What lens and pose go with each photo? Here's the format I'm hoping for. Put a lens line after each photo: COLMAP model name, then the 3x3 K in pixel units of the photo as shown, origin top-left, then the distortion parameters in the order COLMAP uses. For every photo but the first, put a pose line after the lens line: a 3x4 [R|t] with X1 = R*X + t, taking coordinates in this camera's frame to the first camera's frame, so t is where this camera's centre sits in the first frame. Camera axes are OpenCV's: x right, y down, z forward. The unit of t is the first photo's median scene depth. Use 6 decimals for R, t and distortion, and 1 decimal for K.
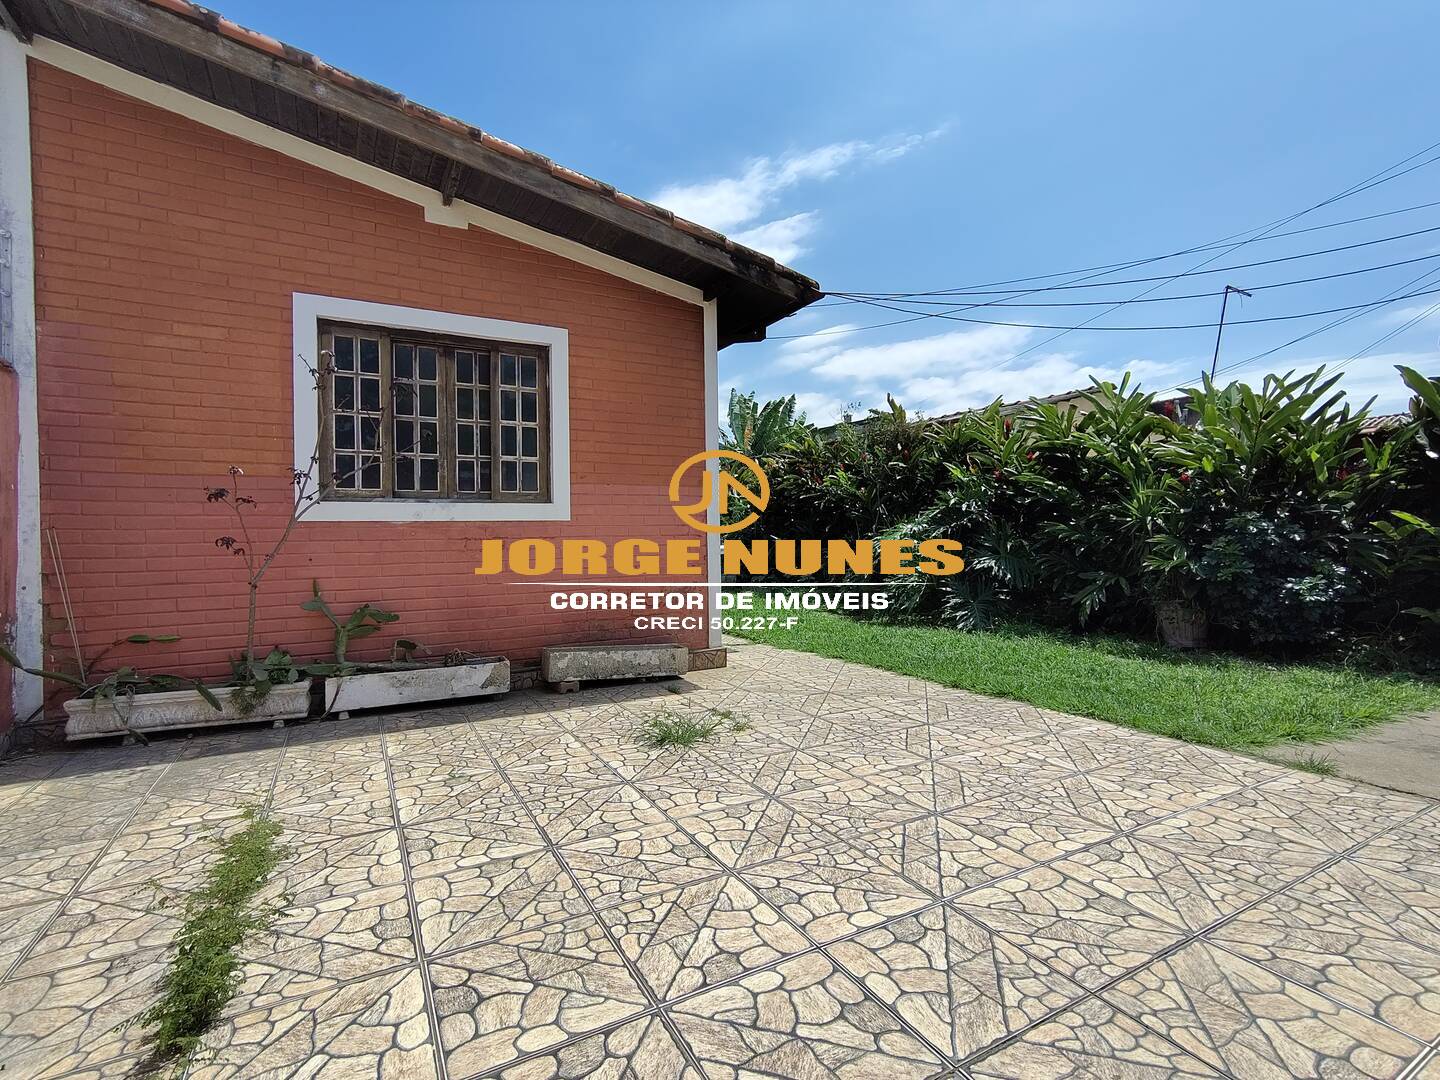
lens RADIAL K [[680.3, 0, 725.1], [0, 680.3, 537.8], [0, 0, 1]] dist [-0.002175, 0.002692]
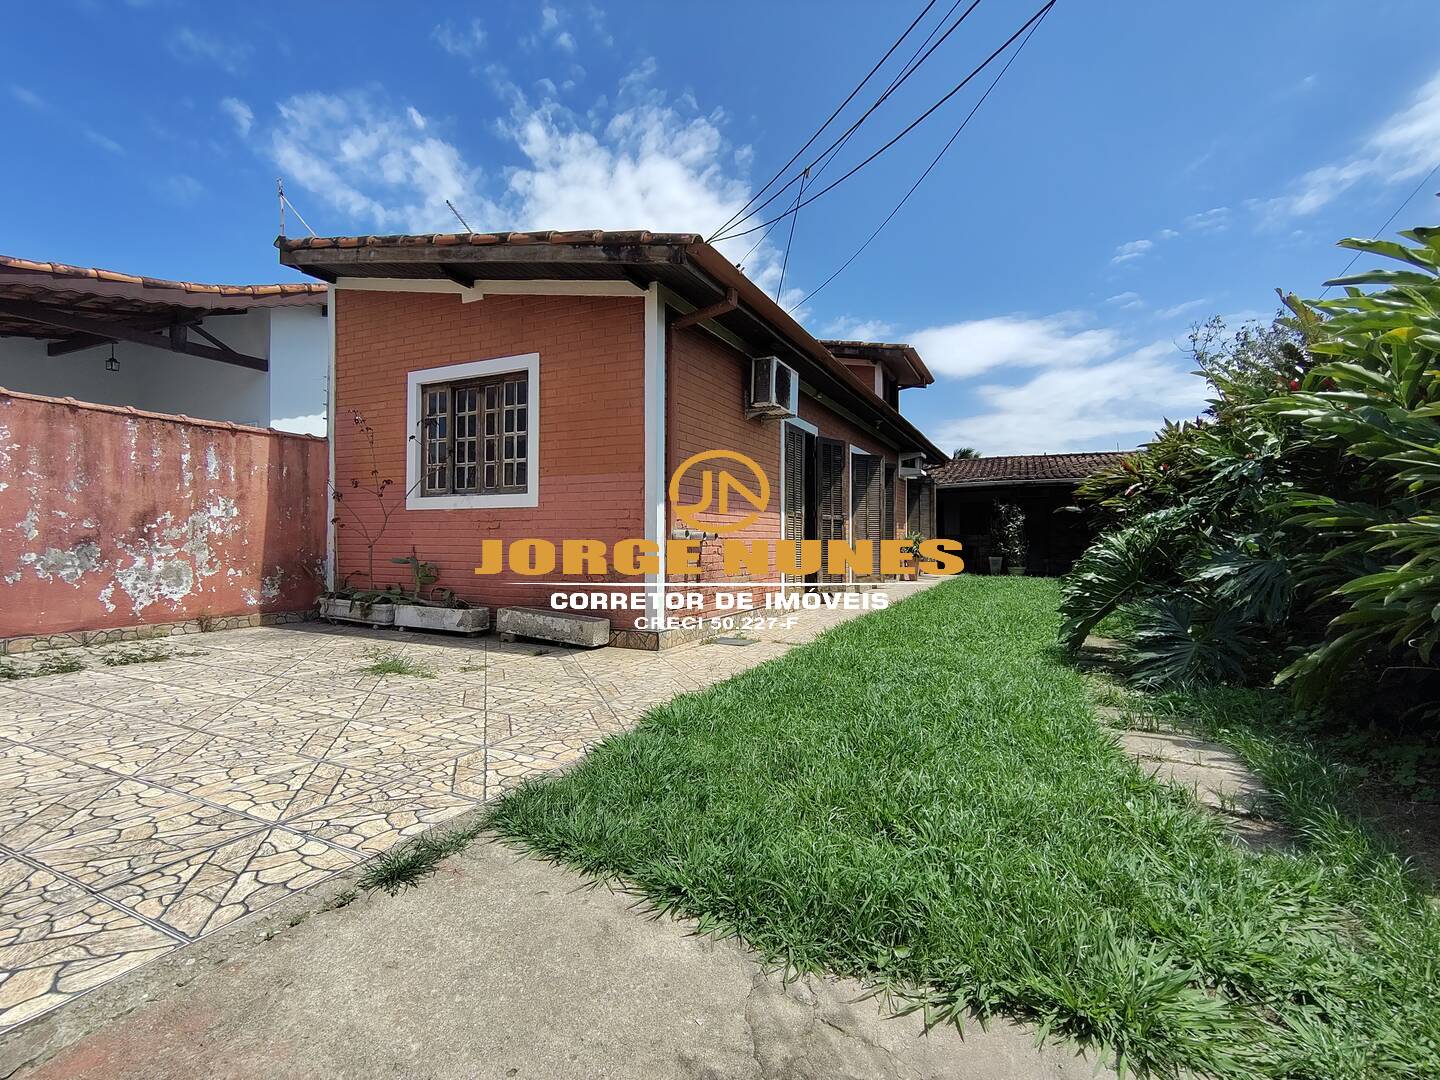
lens RADIAL K [[680.3, 0, 720.5], [0, 680.3, 541.2], [0, 0, 1]] dist [-0.002175, 0.002692]
pose [[0.564854, 0.014716, -0.825059, 1.071854], [-0.017877, 0.999825, 0.005594, 0.026578], [0.824997, 0.011590, 0.565018, 0.631426]]
